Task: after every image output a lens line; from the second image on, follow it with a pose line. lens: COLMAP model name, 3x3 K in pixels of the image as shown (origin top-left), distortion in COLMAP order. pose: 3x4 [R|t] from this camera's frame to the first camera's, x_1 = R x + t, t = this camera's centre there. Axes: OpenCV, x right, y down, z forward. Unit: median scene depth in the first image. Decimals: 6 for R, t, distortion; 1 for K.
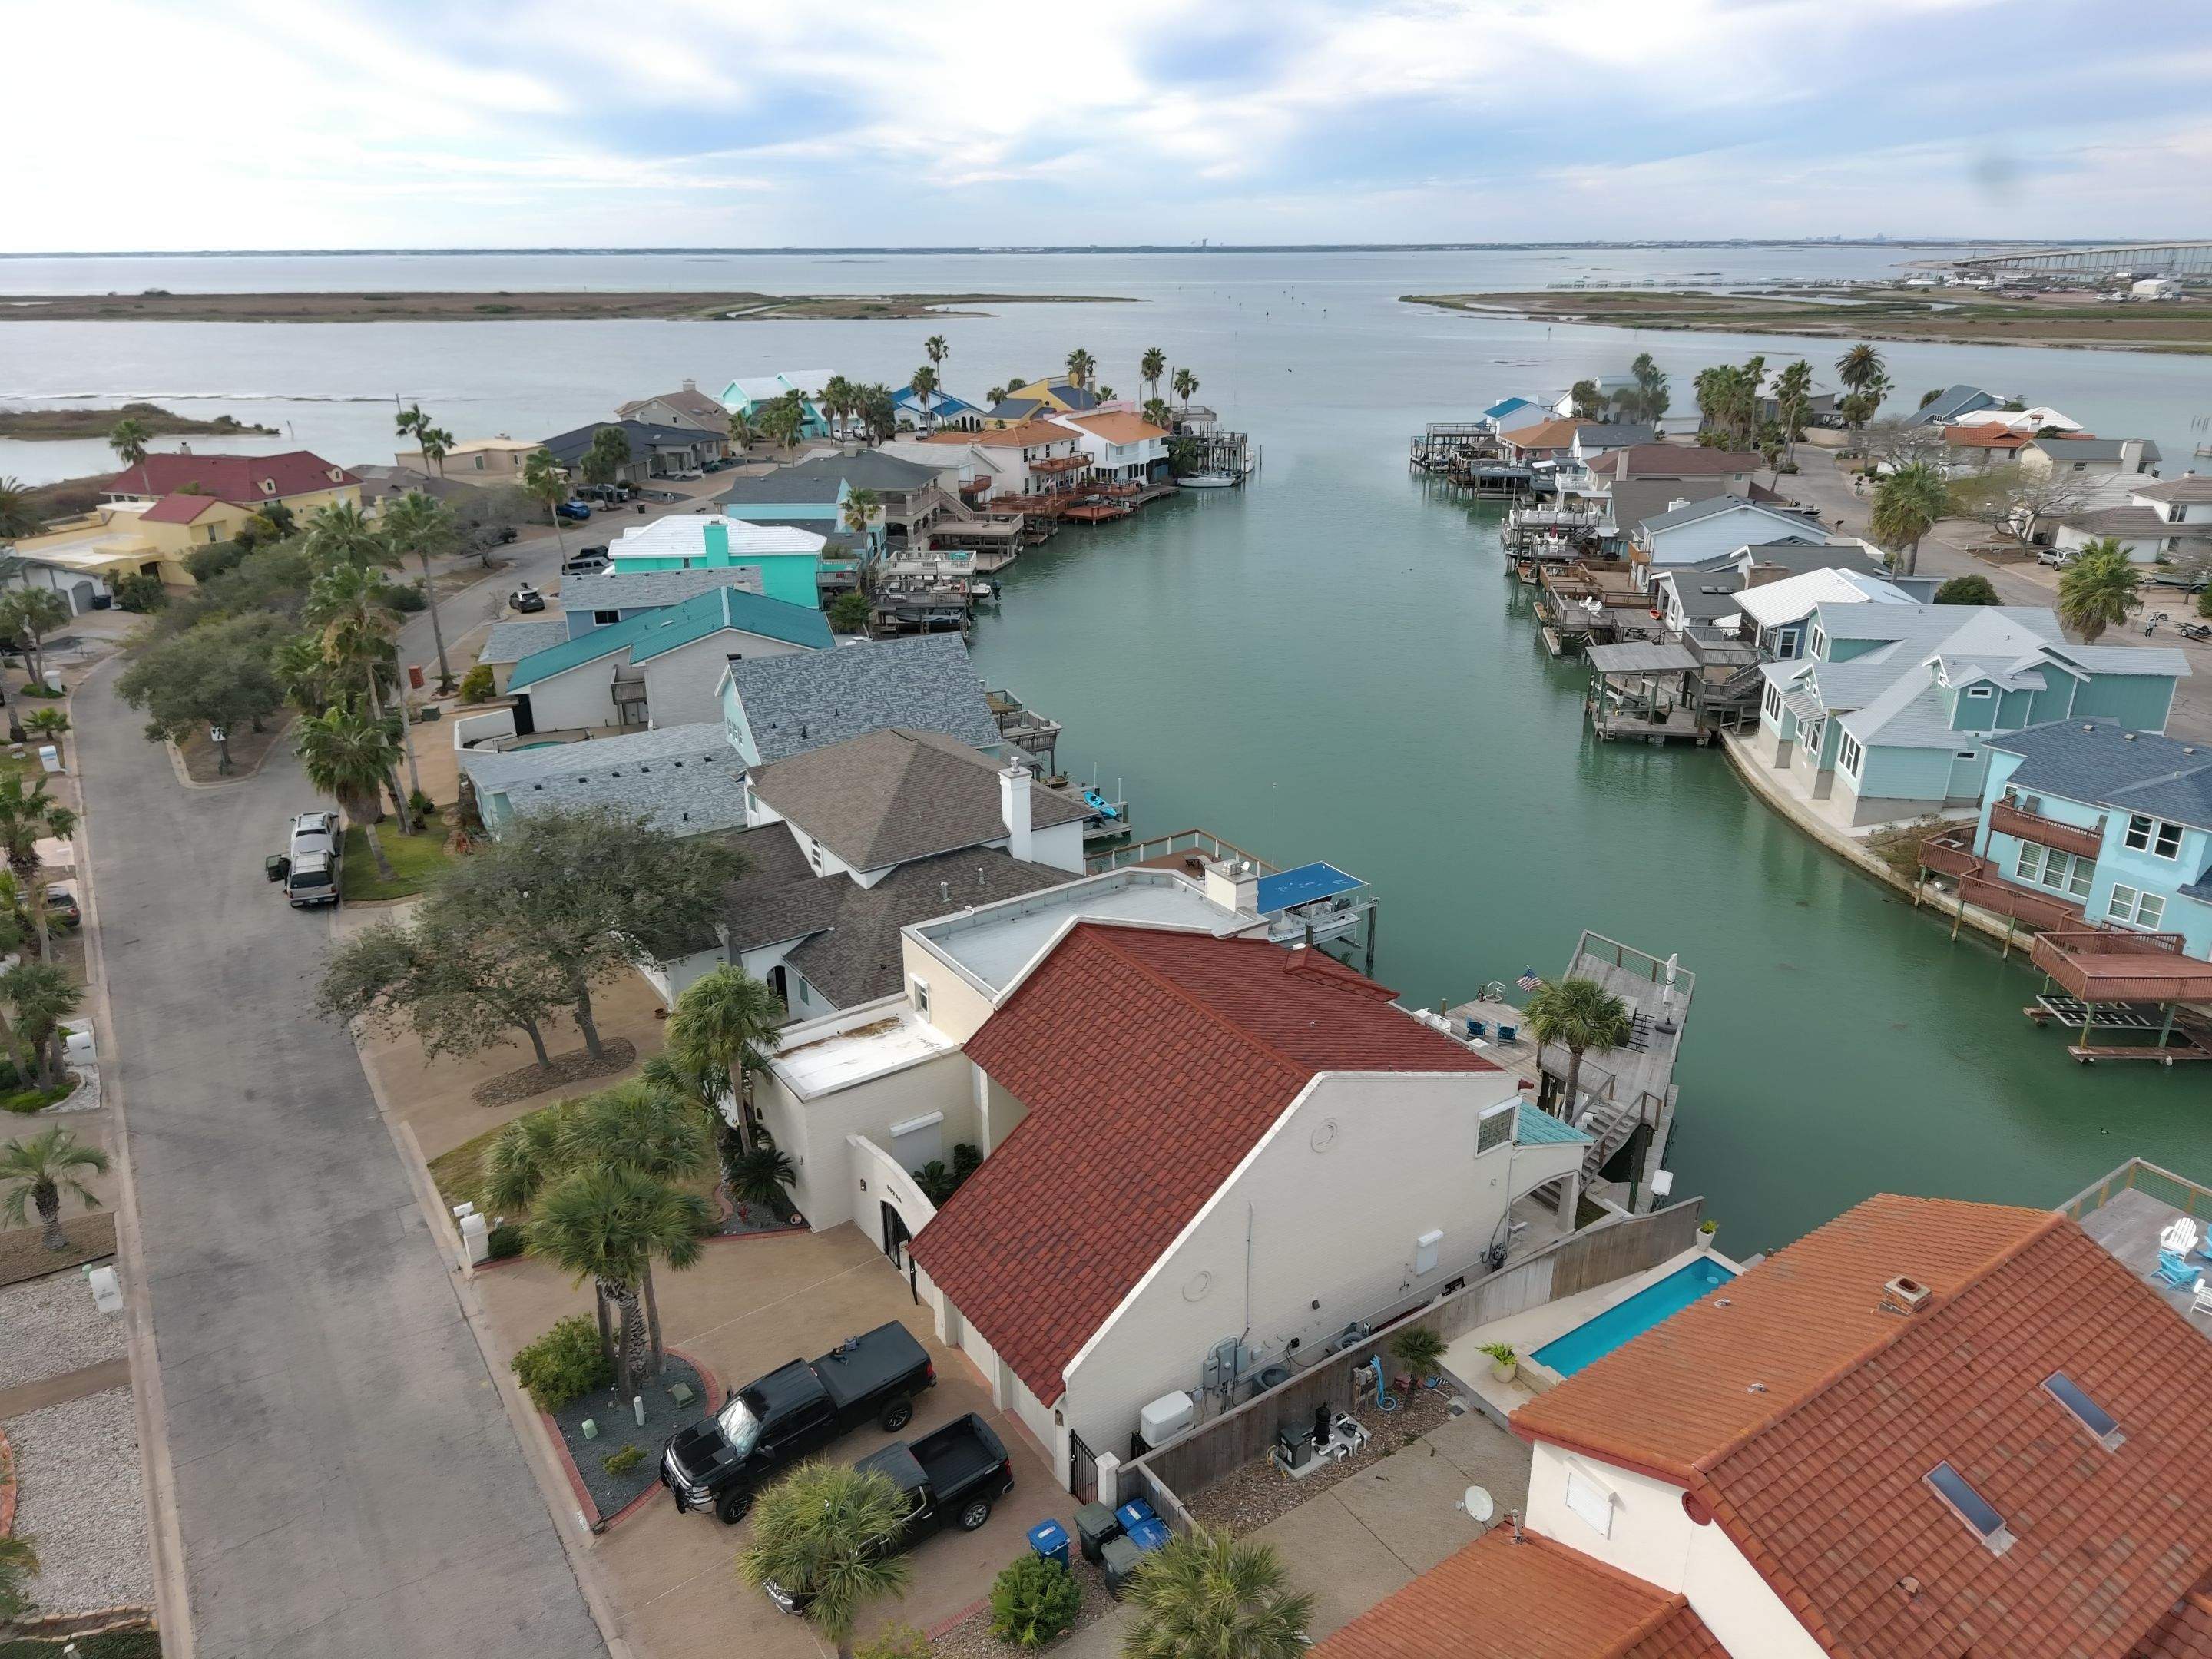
lens RADIAL K [[1495.0, 0, 1106.0], [0, 1495.0, 829.5], [0, 0, 1]] dist [0.028094, -0.024949]
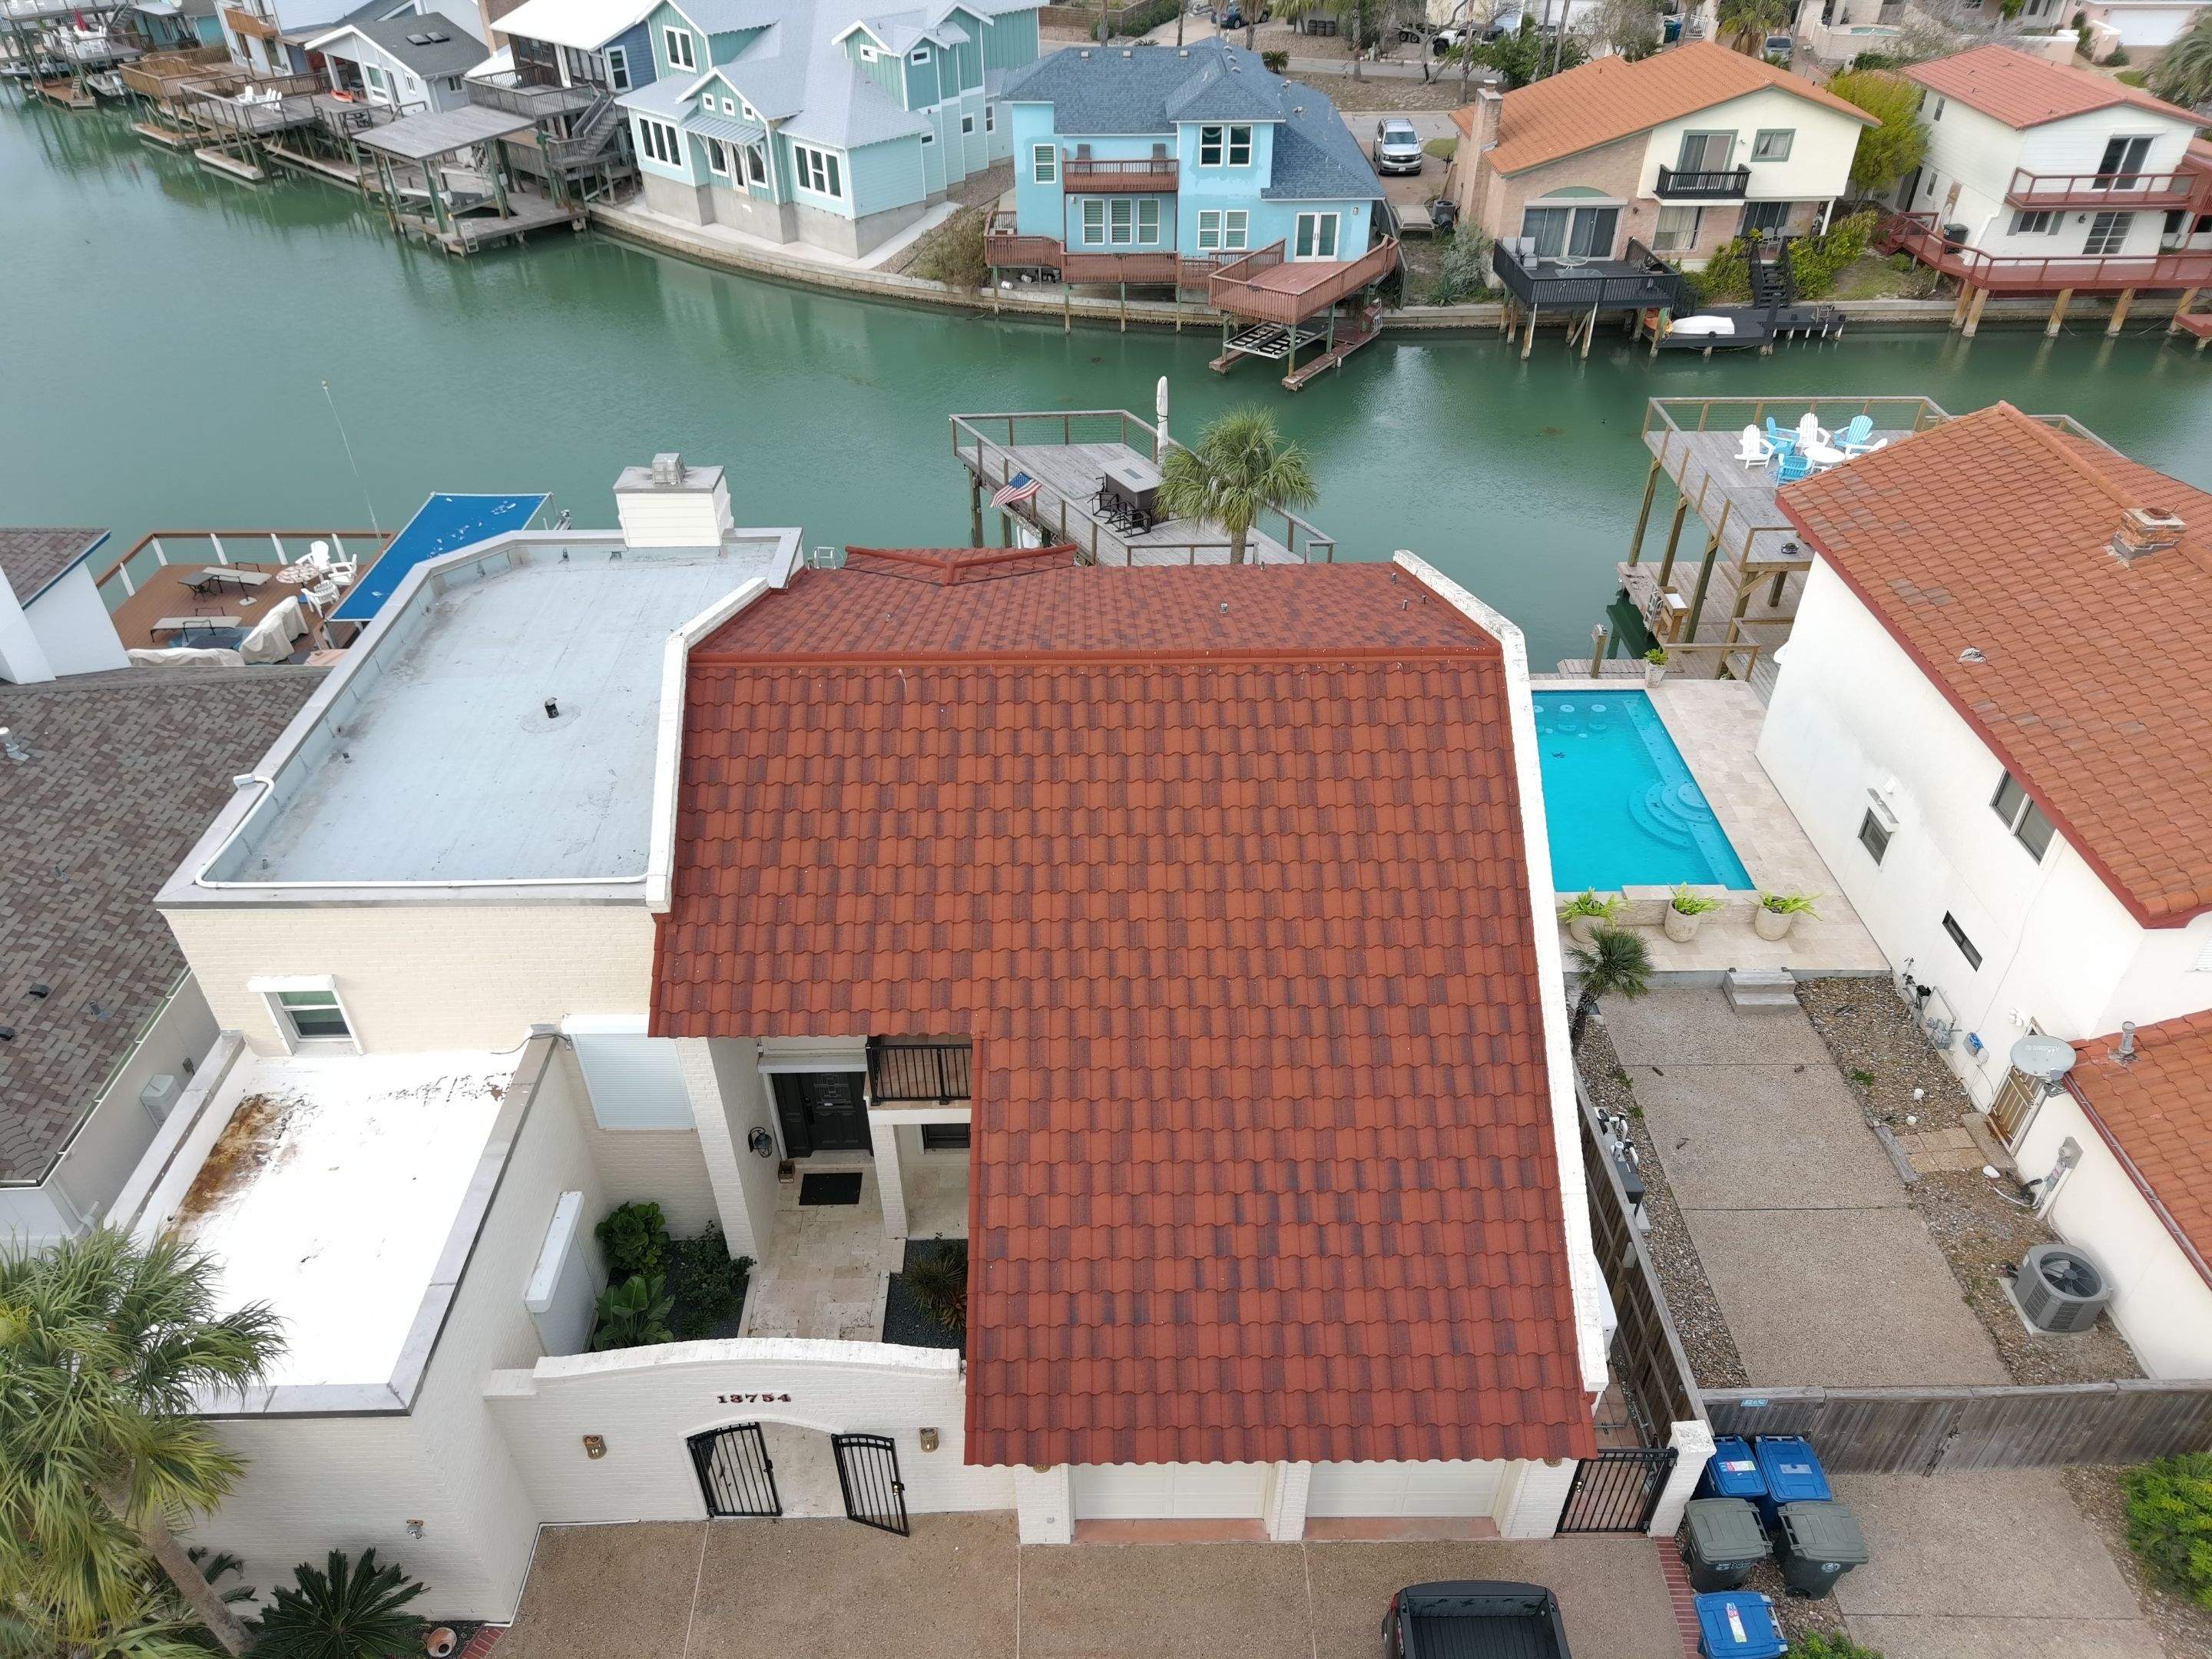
lens RADIAL K [[1491.7, 0, 1106.2], [0, 1491.7, 824.6], [0, 0, 1]] dist [0.037086, -0.037832]
pose [[0.549614, -0.499127, 0.669923, -0.170202], [0.305191, 0.866435, 0.395156, -0.018533], [-0.777678, -0.012729, 0.628534, 0.391594]]
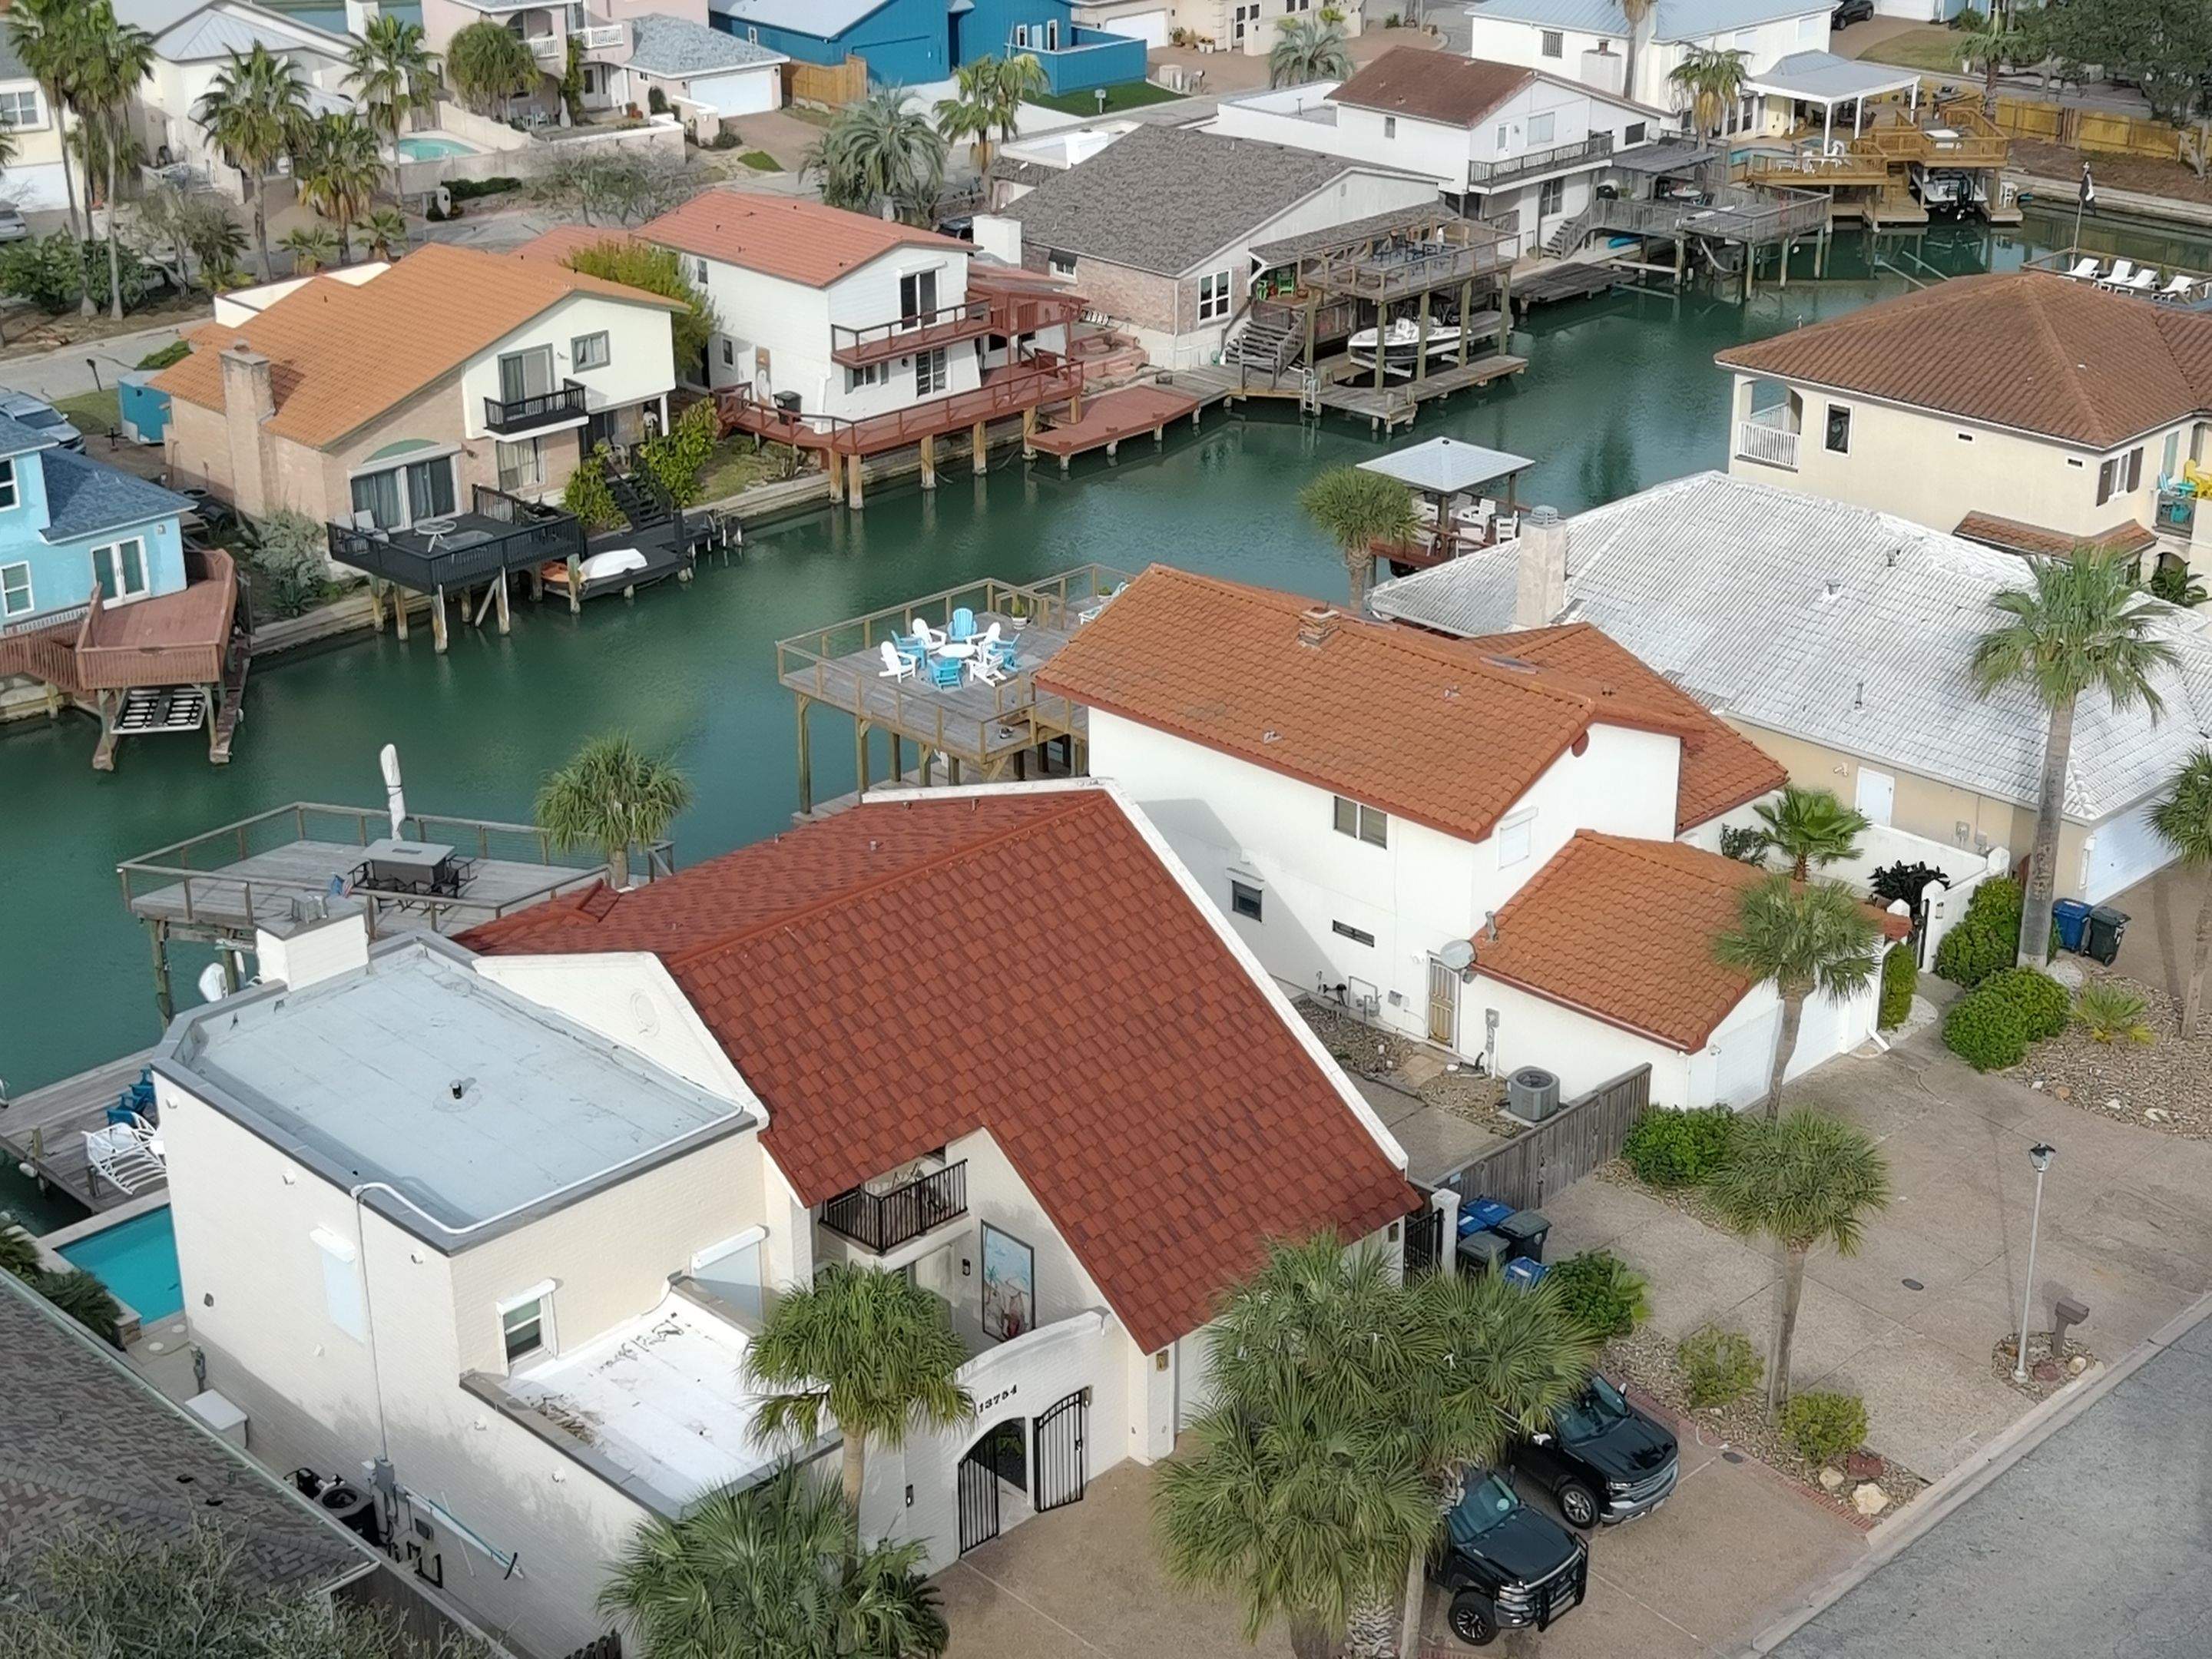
lens RADIAL K [[3306.0, 0, 1106.0], [0, 3306.0, 829.5], [0, 0, 1]] dist [0.207528, -1.094095]
pose [[-0.184990, -0.382919, 0.905070, -0.736488], [0.365731, 0.827988, 0.425060, -0.284259], [-0.912151, 0.409644, -0.013124, 0.525656]]
